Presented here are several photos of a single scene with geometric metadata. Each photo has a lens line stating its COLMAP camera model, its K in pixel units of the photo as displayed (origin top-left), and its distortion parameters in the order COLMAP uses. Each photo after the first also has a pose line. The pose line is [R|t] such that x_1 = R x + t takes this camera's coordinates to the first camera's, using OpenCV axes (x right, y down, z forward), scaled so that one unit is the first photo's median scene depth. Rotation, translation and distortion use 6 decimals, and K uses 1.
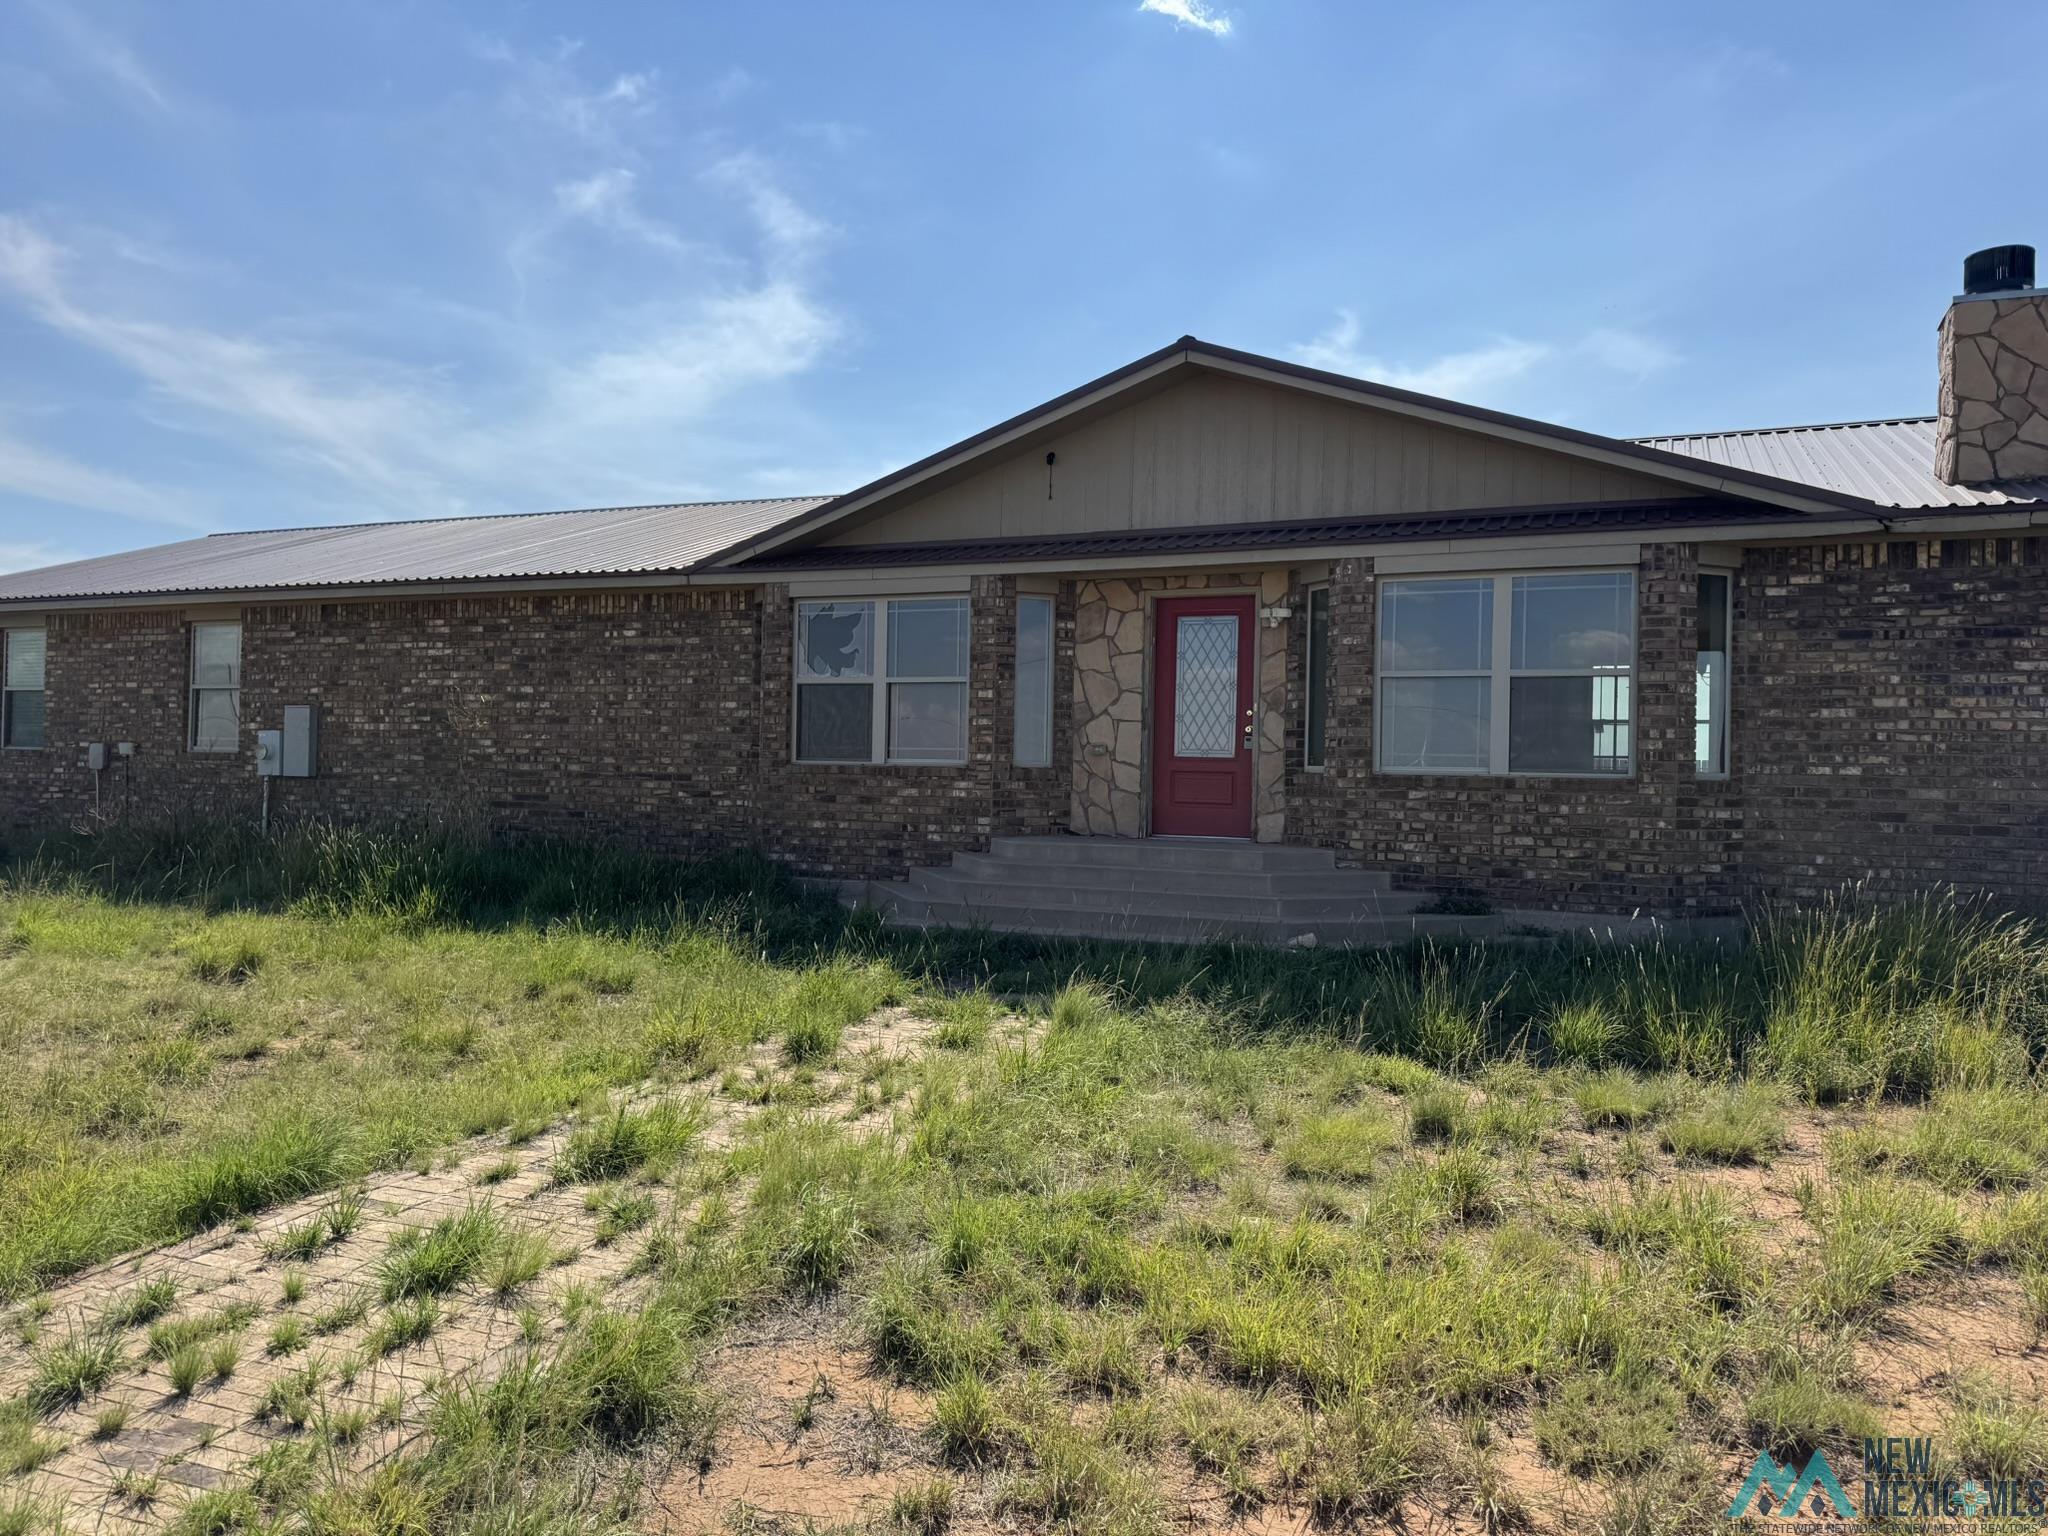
lens RADIAL K [[1480.3, 0, 1013.4], [0, 1480.3, 756.1], [0, 0, 1]] dist [0.026659, -0.009877]
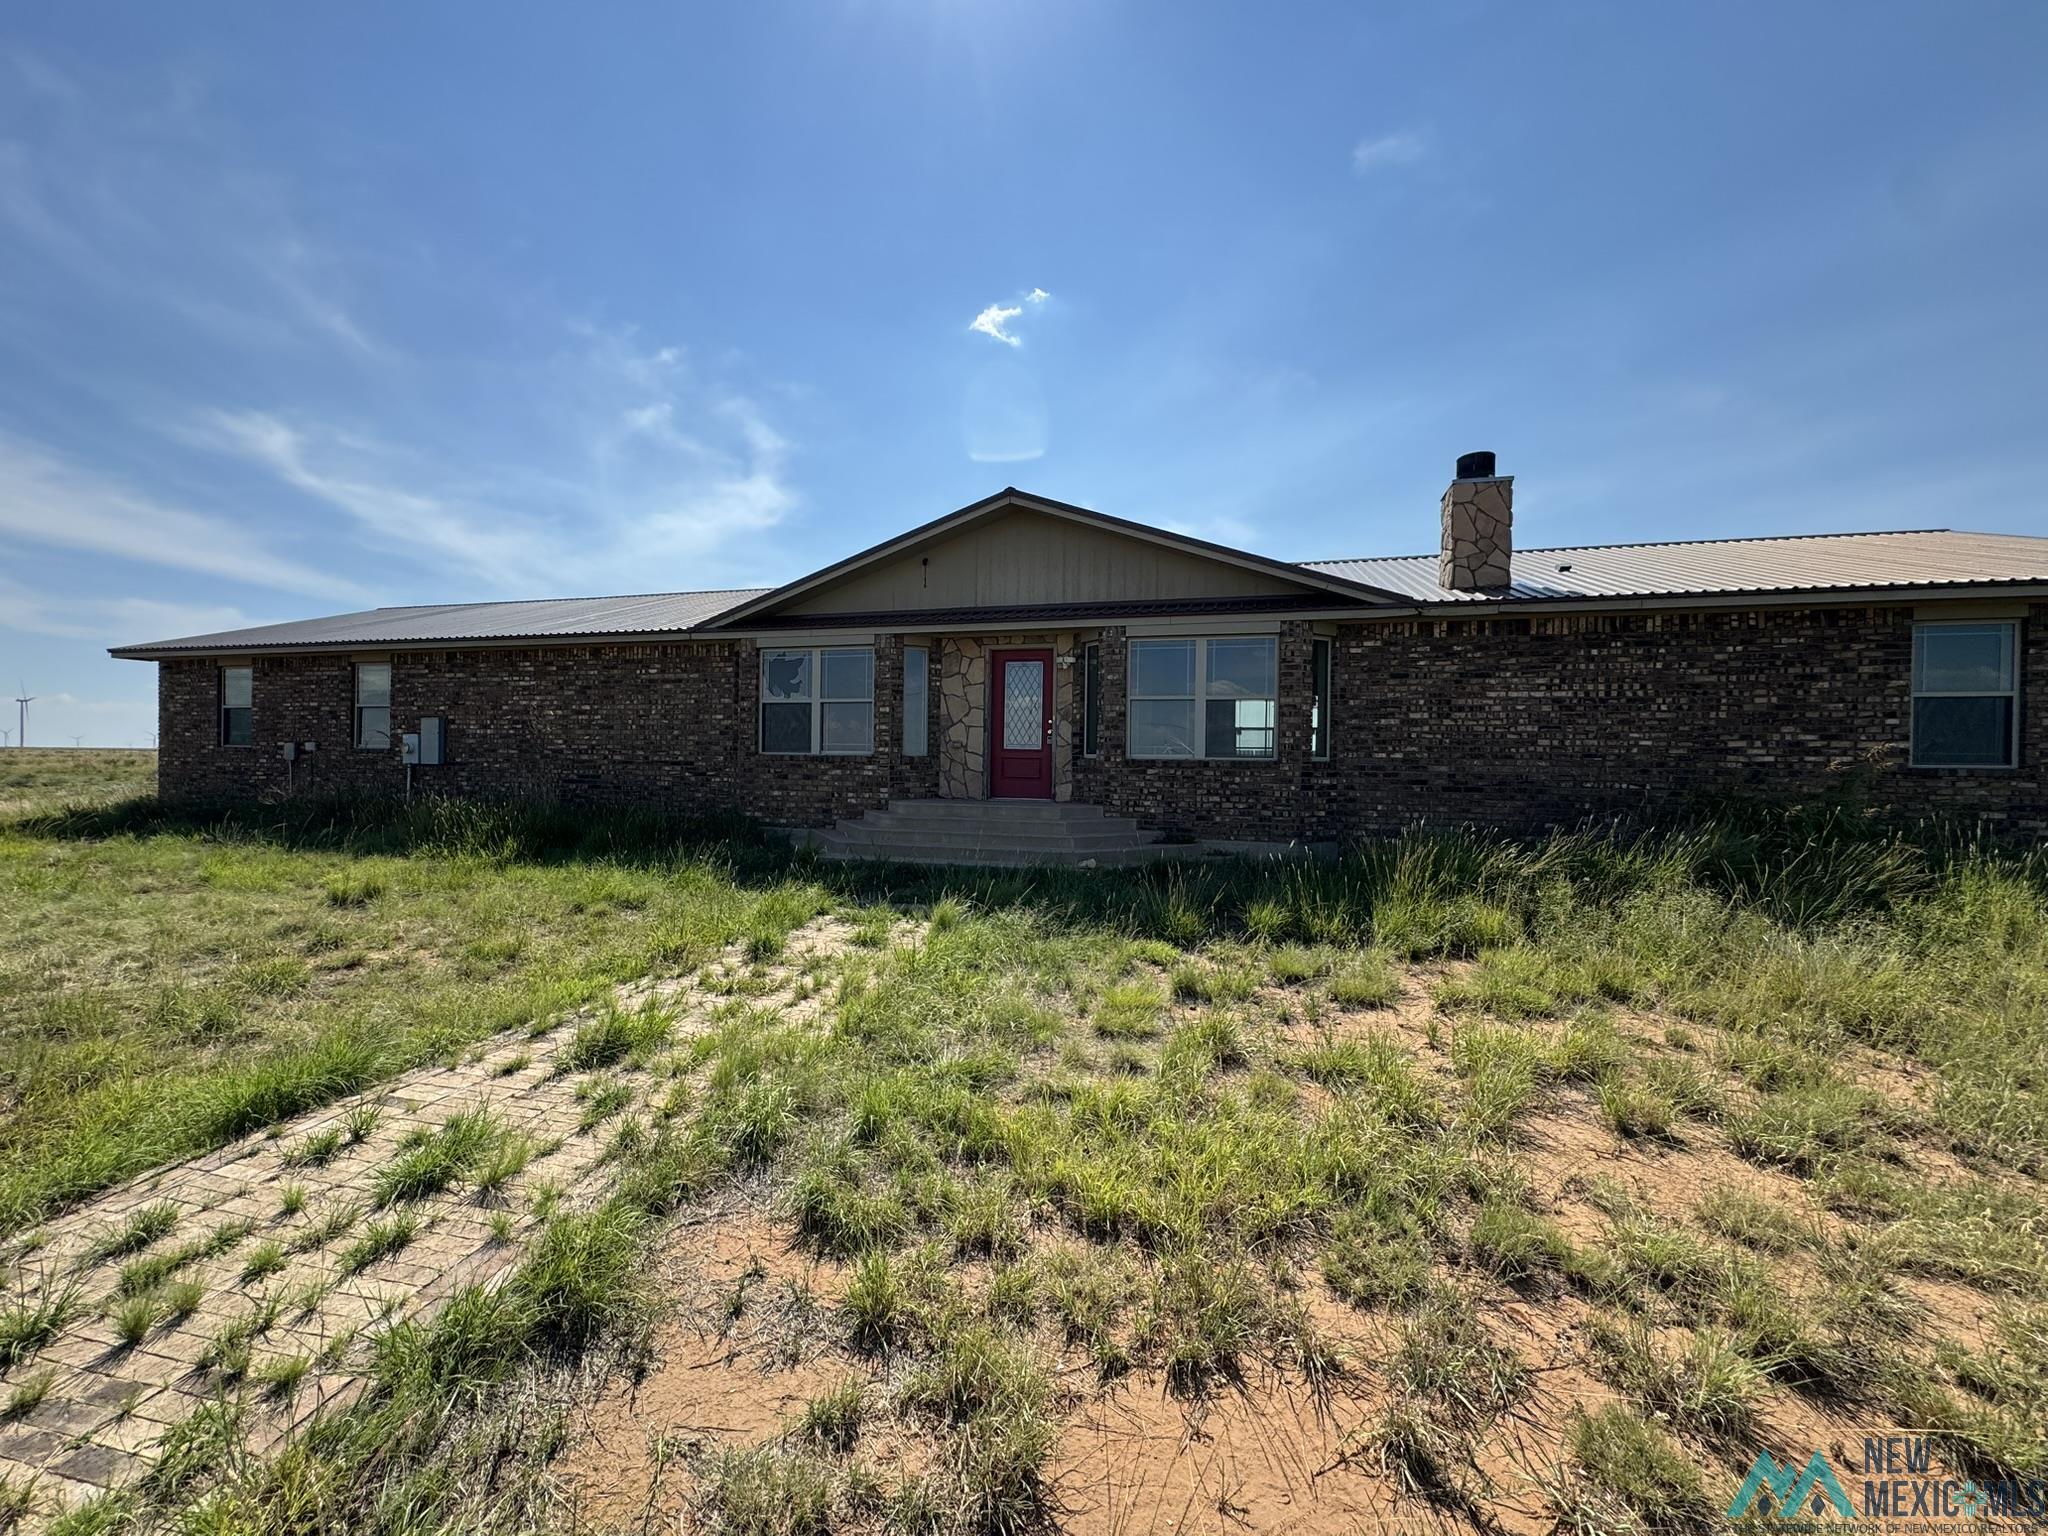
lens RADIAL K [[830.1, 0, 1020.5], [0, 830.1, 763.9], [0, 0, 1]] dist [-0.000681, 0.000271]
pose [[0.989728, -0.006174, 0.142830, -0.002989], [0.003746, 0.999844, 0.017261, 0.001576], [-0.142914, -0.016548, 0.989597, 0.121431]]
